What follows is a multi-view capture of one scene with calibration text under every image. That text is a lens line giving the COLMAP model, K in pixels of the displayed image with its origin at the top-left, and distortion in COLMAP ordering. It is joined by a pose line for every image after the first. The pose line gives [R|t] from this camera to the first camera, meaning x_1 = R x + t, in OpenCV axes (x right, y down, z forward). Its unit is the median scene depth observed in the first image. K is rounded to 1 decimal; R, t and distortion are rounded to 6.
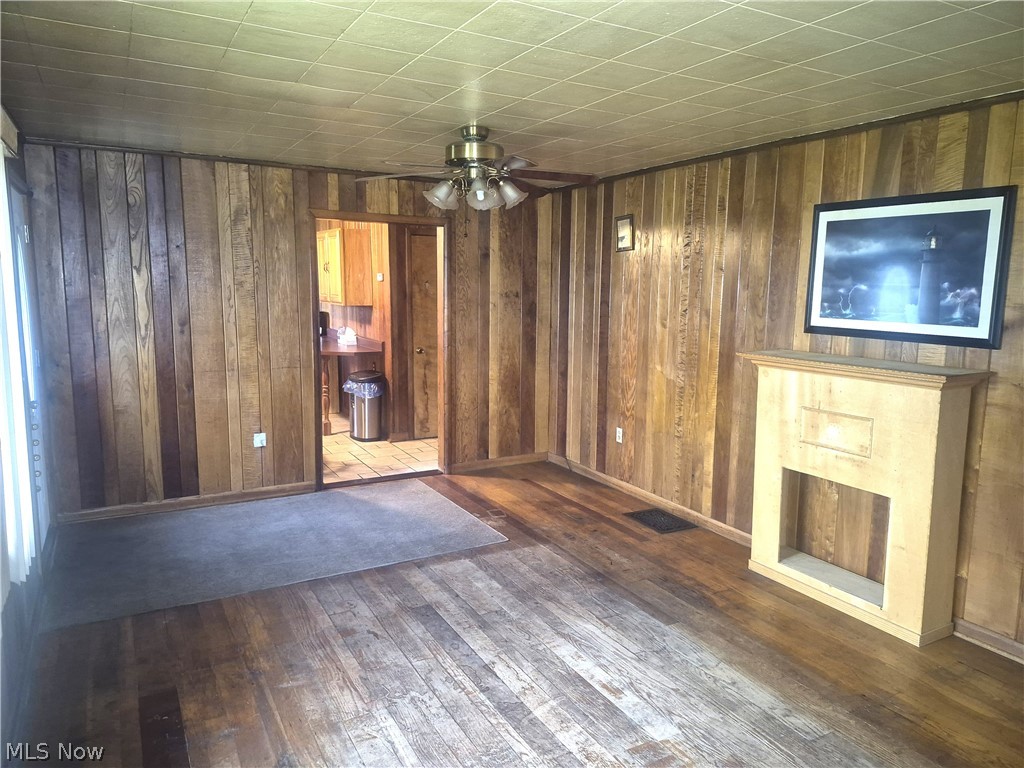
lens RADIAL K [[702.4, 0, 506.6], [0, 702.4, 381.1], [0, 0, 1]] dist [0.040089, -0.004338]
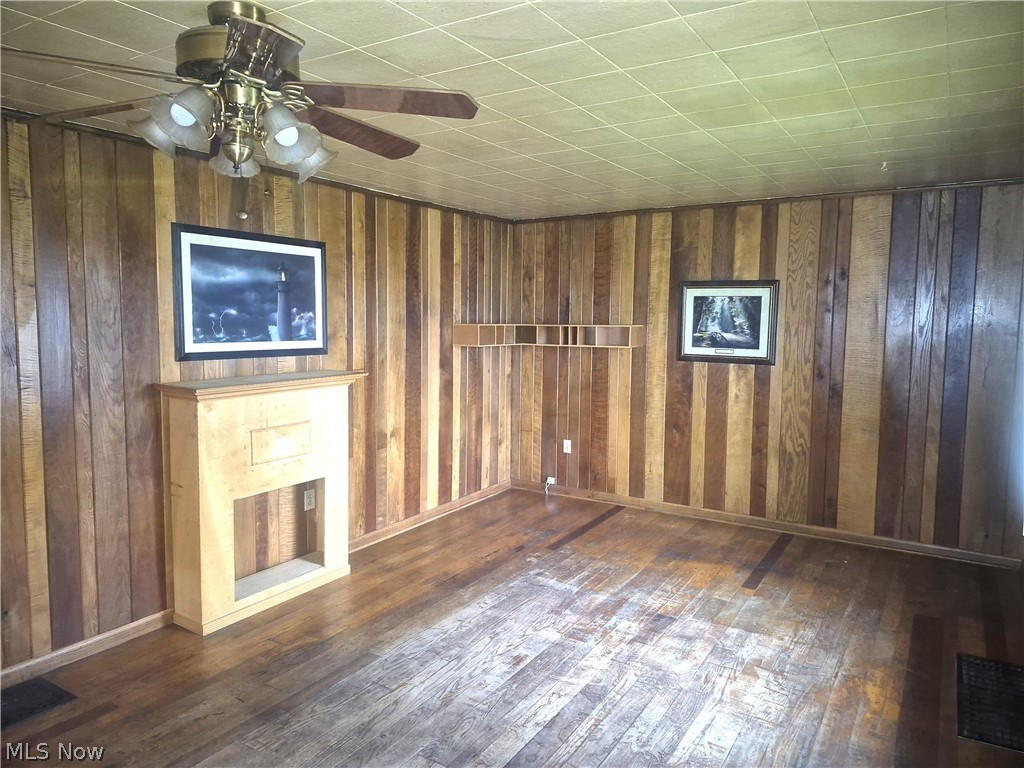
lens RADIAL K [[702.4, 0, 506.4], [0, 702.4, 382.7], [0, 0, 1]] dist [0.040089, -0.004338]
pose [[-0.475226, -0.105898, 0.873468, -0.691911], [0.107487, 0.978308, 0.177089, -0.188010], [-0.873274, 0.178044, -0.453535, 1.249106]]
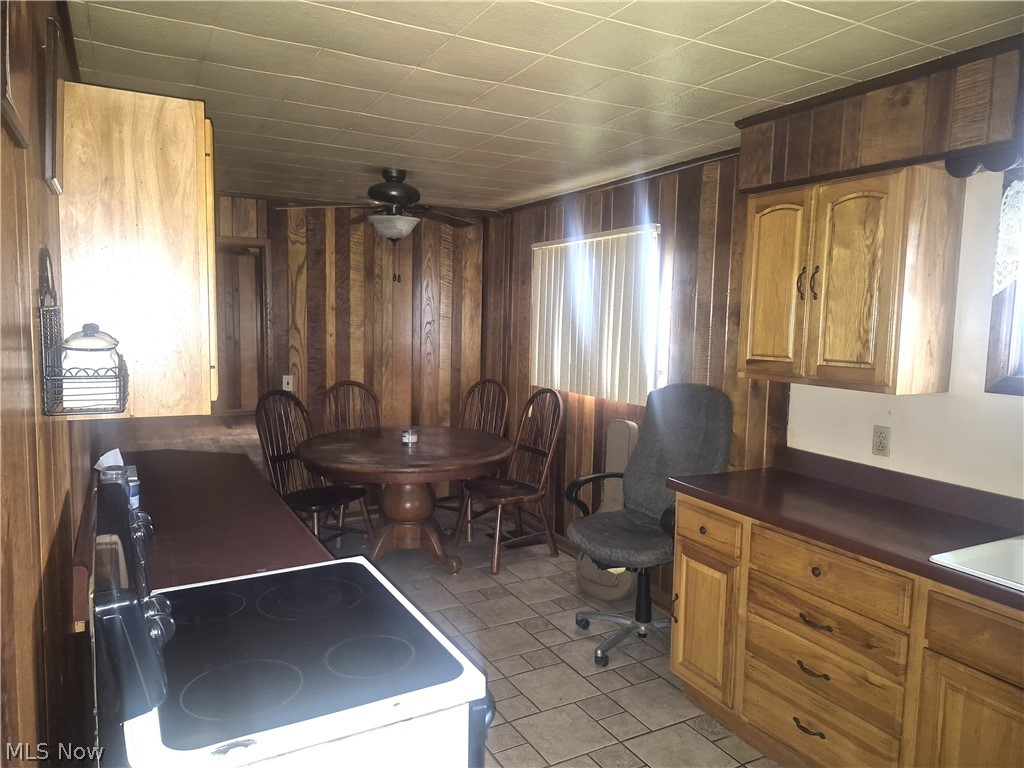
lens RADIAL K [[702.4, 0, 510.8], [0, 702.4, 383.1], [0, 0, 1]] dist [0.040089, -0.004338]
pose [[-0.999513, -0.030794, 0.005095, -0.837213], [-0.028715, 0.971197, 0.236543, -0.324688], [-0.012232, 0.236281, -0.971608, 2.202038]]
